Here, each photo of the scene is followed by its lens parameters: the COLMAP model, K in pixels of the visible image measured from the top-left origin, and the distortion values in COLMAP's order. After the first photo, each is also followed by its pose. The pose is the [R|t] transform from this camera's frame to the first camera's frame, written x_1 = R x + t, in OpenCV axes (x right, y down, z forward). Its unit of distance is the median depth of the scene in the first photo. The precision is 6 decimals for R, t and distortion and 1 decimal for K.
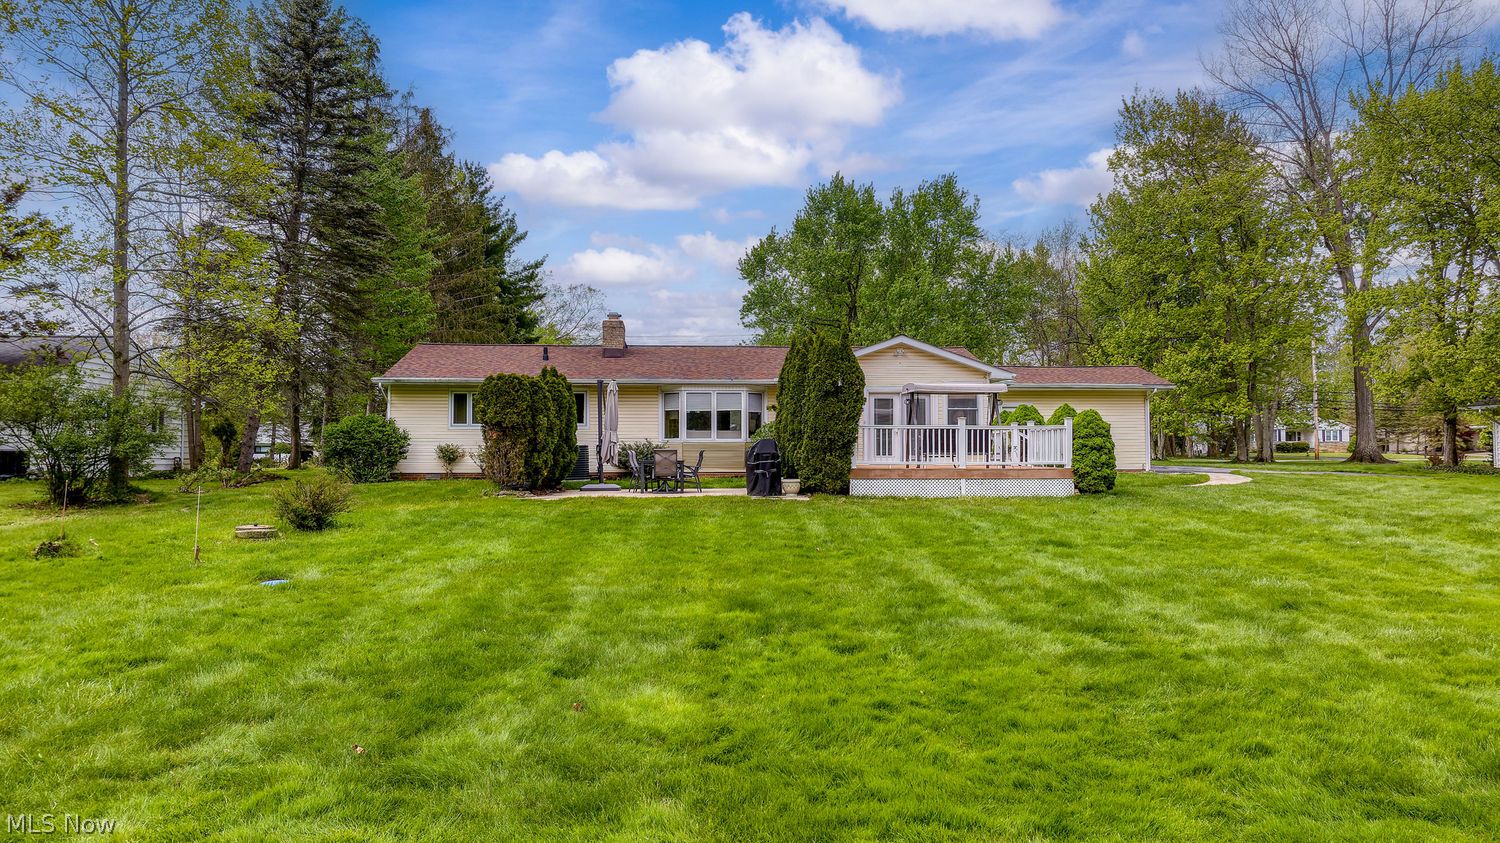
lens RADIAL K [[1024.5, 0, 754.0], [0, 1024.5, 419.8], [0, 0, 1]] dist [-0.002408, -0.005531]
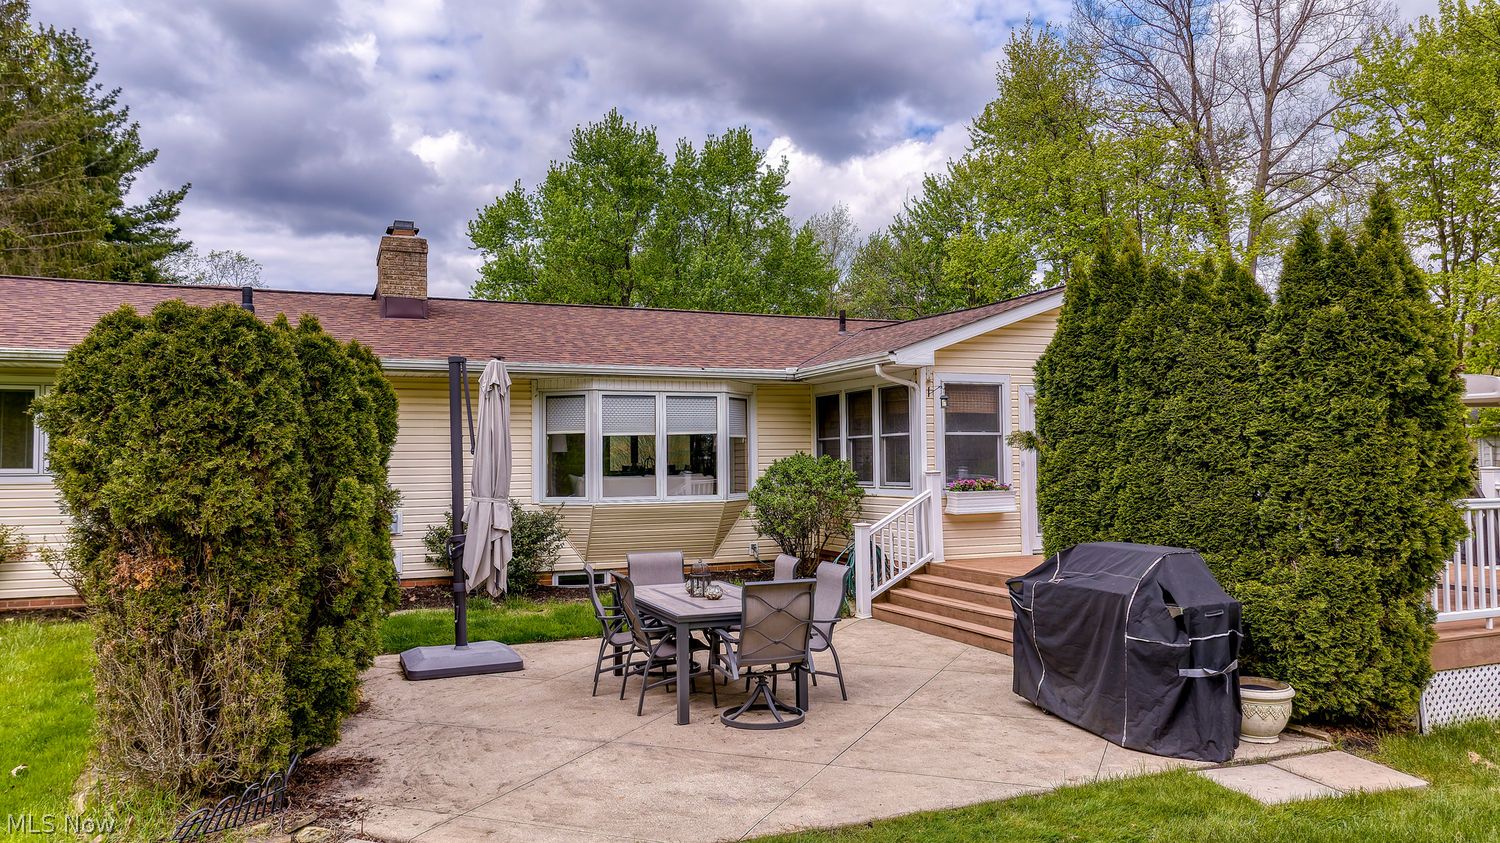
lens RADIAL K [[1024.5, 0, 742.4], [0, 1024.5, 424.7], [0, 0, 1]] dist [-0.002408, -0.005531]
pose [[0.950221, 0.002200, 0.311569, -0.147046], [-0.001596, 0.999996, -0.002193, -0.012575], [-0.311572, 0.001587, 0.950221, 0.552367]]
